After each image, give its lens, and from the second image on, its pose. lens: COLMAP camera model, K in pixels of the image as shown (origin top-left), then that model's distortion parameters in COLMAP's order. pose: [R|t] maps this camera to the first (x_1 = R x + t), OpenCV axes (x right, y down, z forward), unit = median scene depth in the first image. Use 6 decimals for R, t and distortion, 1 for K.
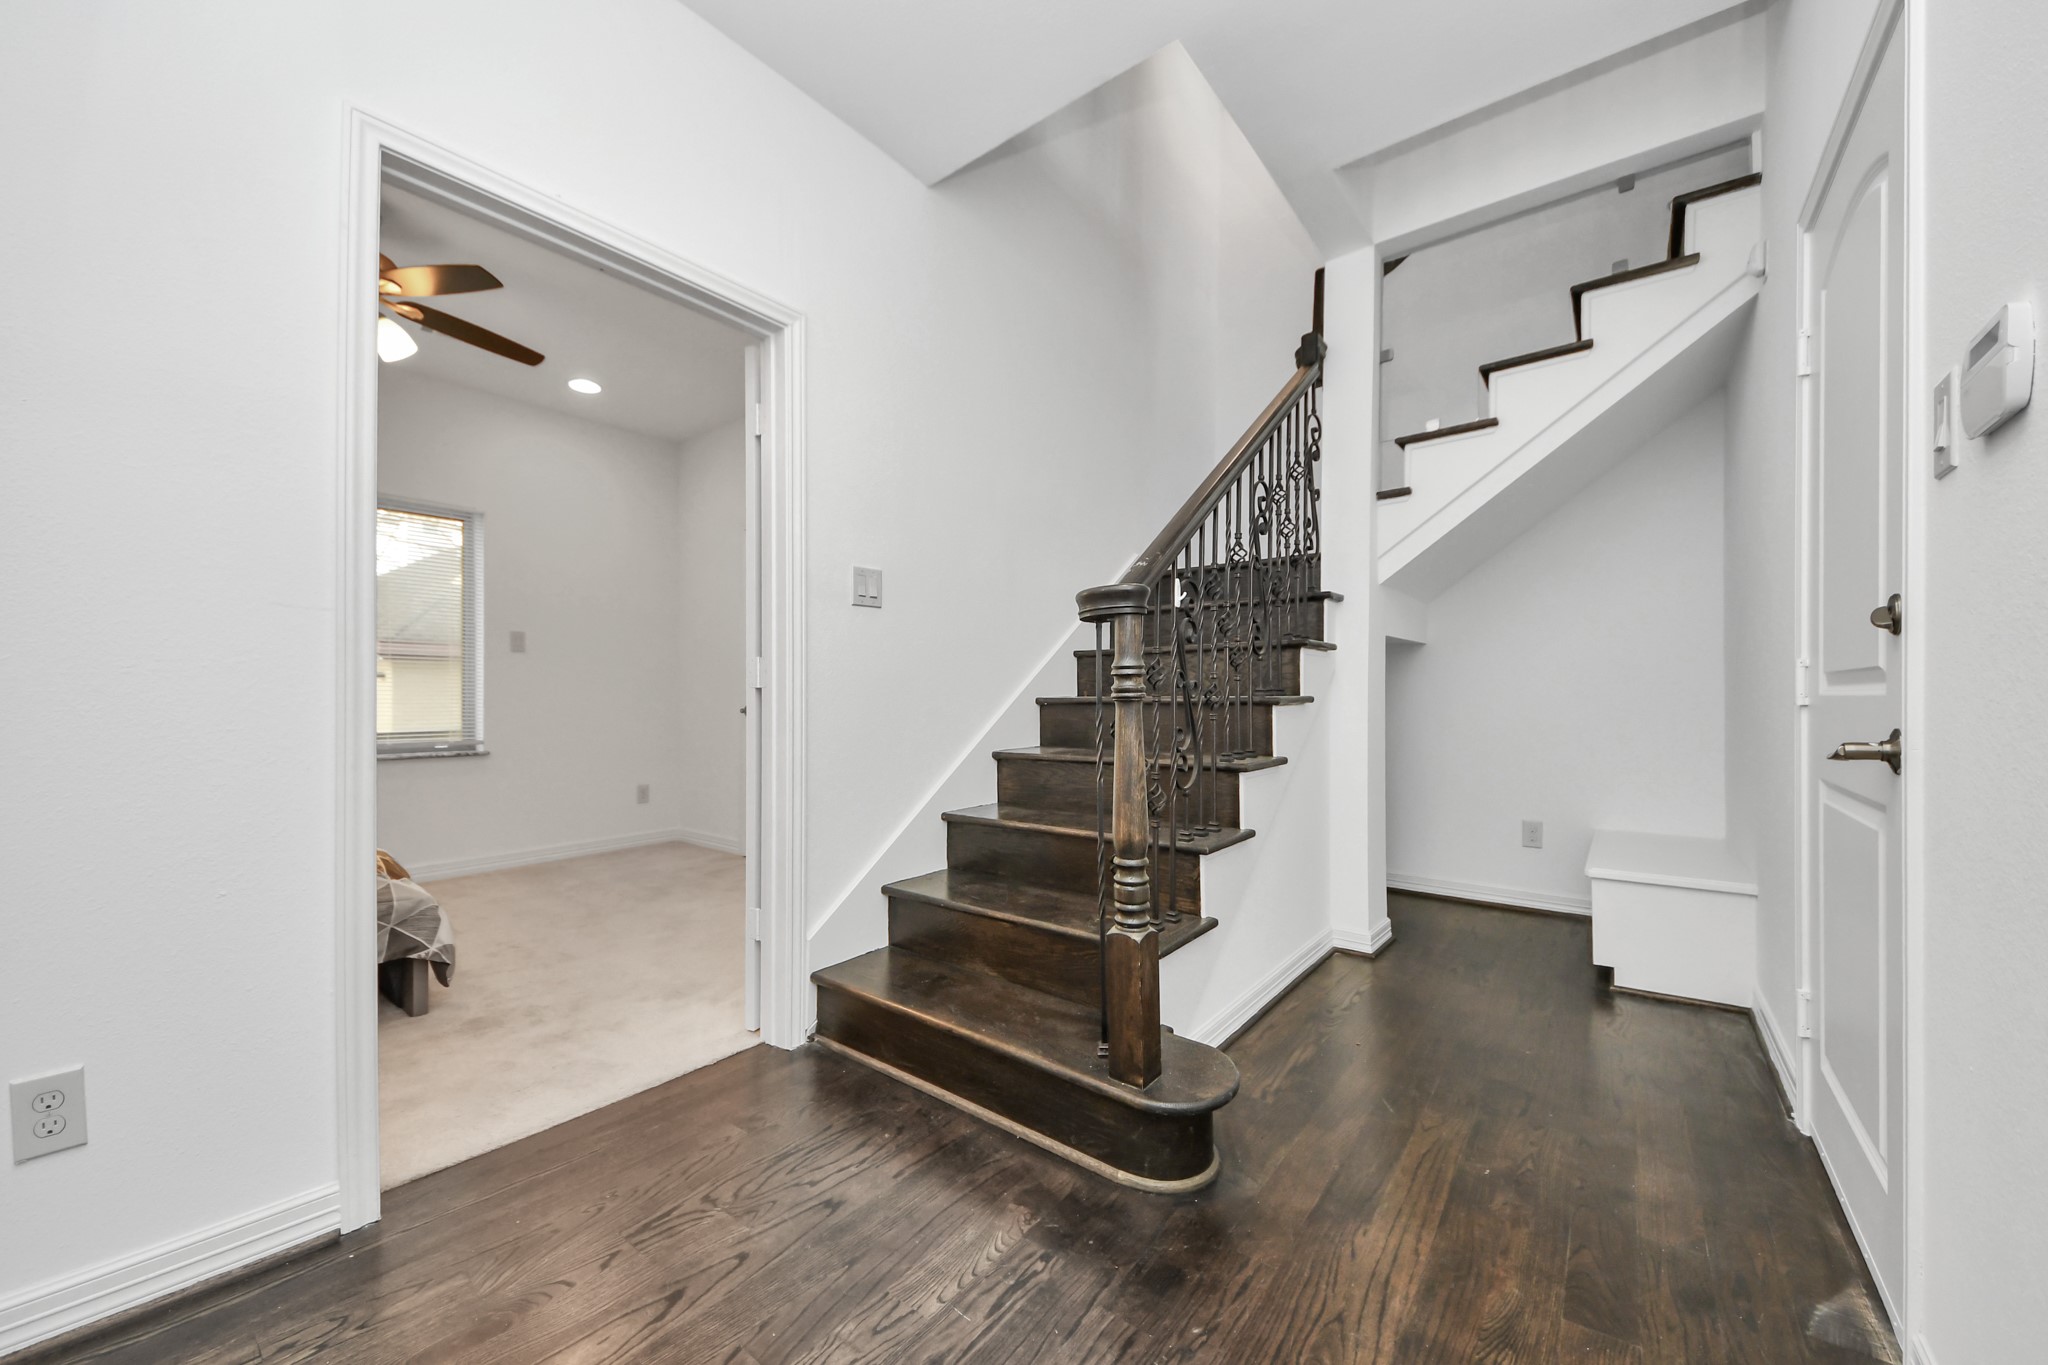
lens RADIAL K [[765.0, 0, 1012.1], [0, 765.0, 684.5], [0, 0, 1]] dist [0.041308, -0.026369]
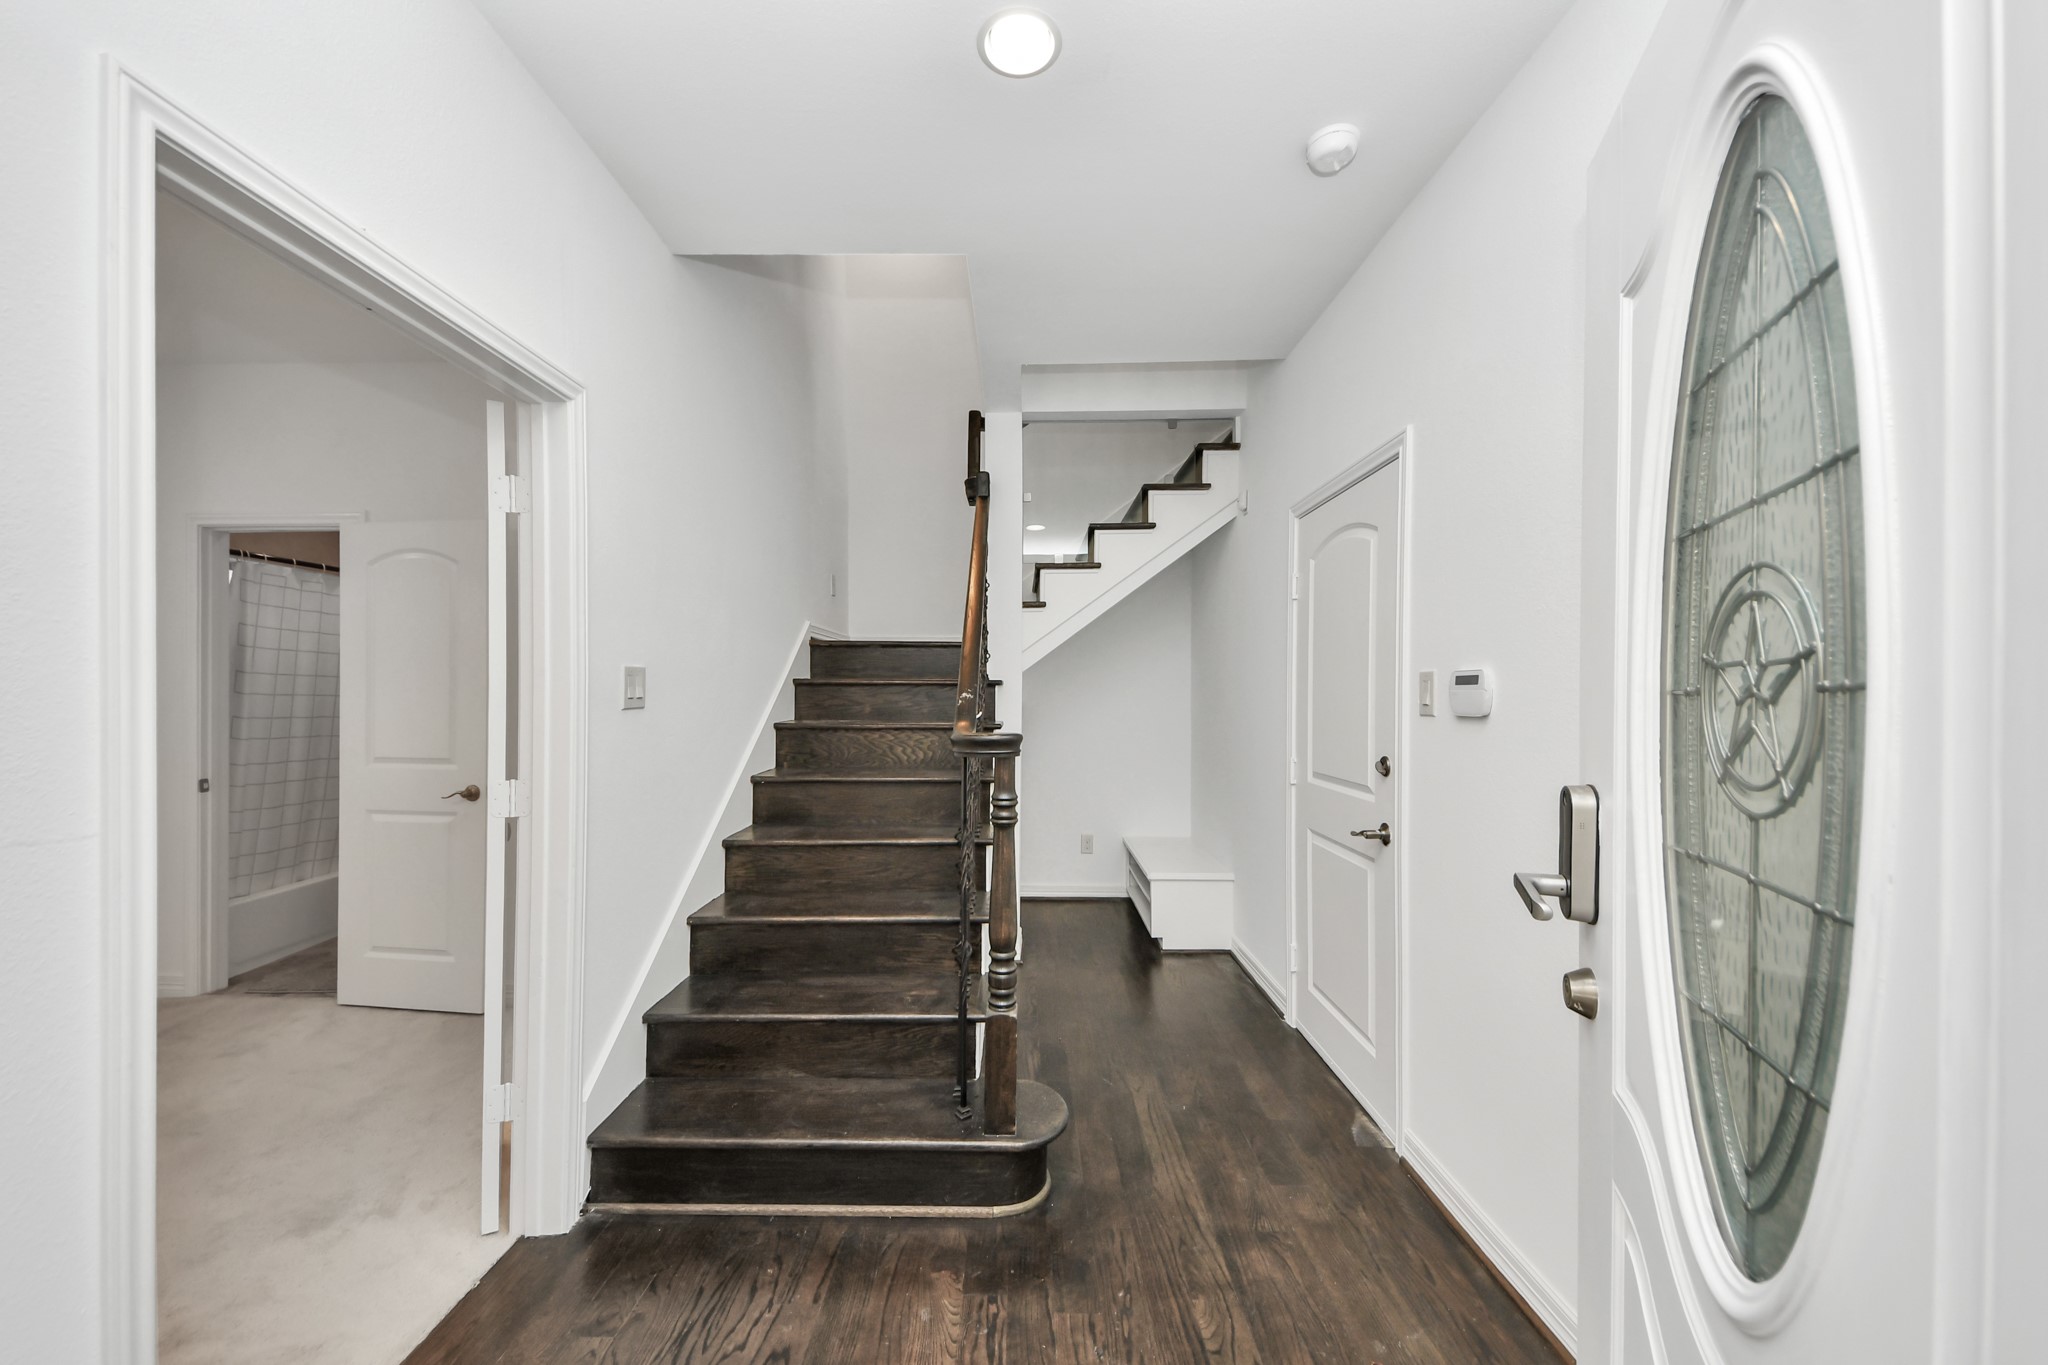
lens RADIAL K [[765.0, 0, 1012.1], [0, 765.0, 684.5], [0, 0, 1]] dist [0.041308, -0.026369]
pose [[0.790327, 0.005543, 0.612660, -0.568808], [-0.010750, 0.999931, 0.004821, -0.202280], [-0.612590, -0.010396, 0.790332, 0.011781]]
